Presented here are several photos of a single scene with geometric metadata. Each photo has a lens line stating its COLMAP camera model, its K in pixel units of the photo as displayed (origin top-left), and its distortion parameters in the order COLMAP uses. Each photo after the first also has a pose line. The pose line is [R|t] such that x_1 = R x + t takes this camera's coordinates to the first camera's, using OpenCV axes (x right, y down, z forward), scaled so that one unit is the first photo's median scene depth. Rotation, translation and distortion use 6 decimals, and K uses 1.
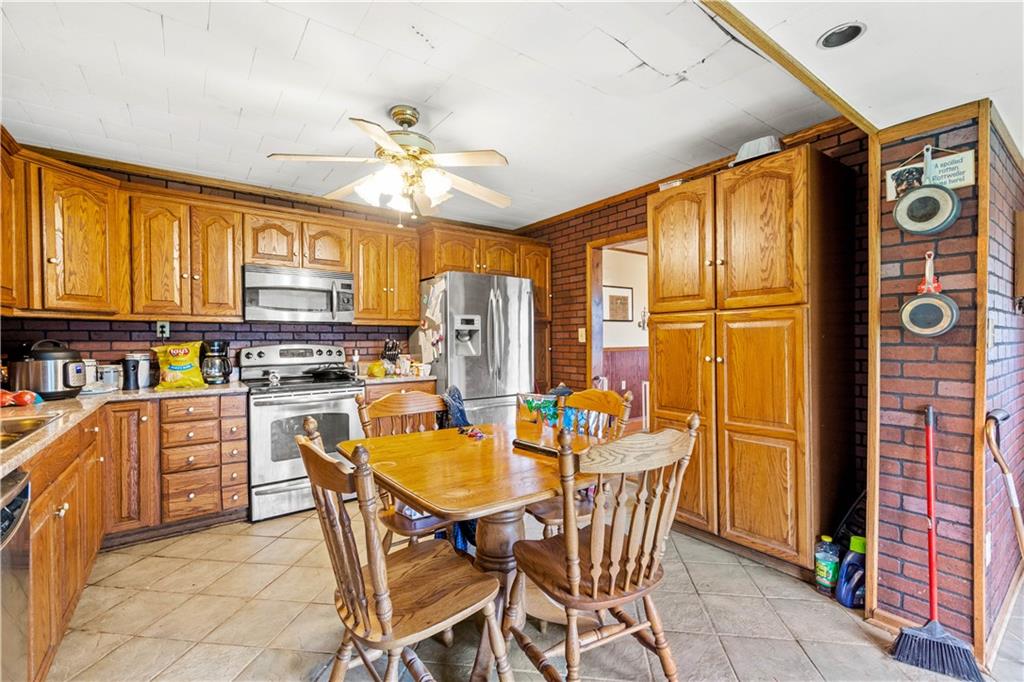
lens RADIAL K [[449.2, 0, 515.9], [0, 449.2, 341.0], [0, 0, 1]] dist [0.002132, -0.000194]
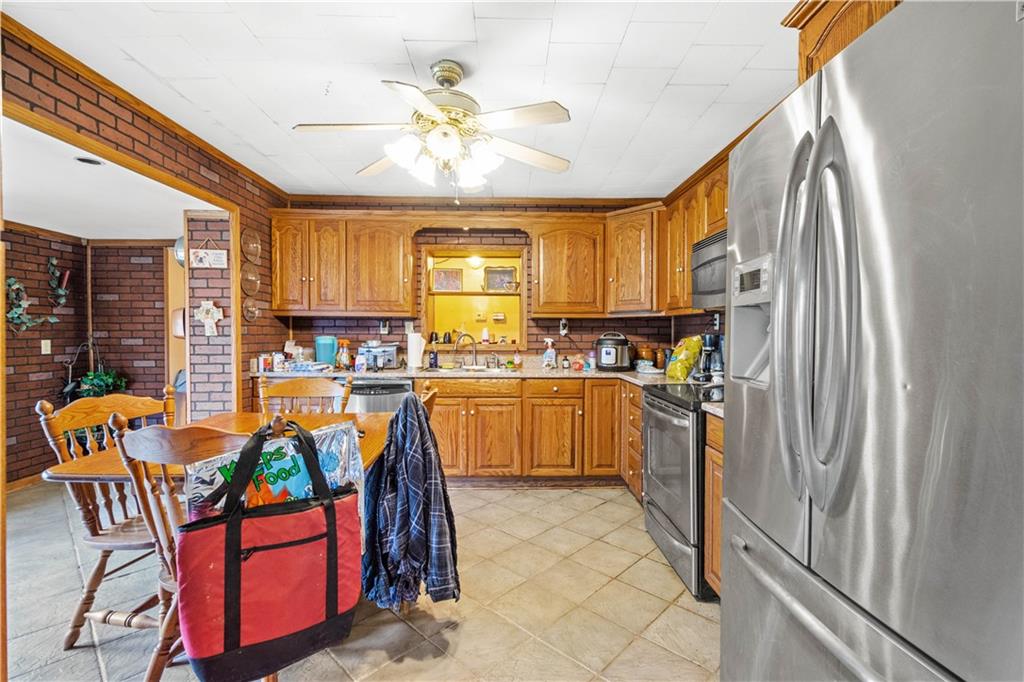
lens RADIAL K [[449.2, 0, 521.1], [0, 449.2, 341.9], [0, 0, 1]] dist [0.002132, -0.000194]
pose [[-0.570571, 0.019057, -0.821027, 0.259943], [-0.005927, 0.999609, 0.027322, -0.006645], [0.821227, 0.020455, -0.570235, 1.078139]]
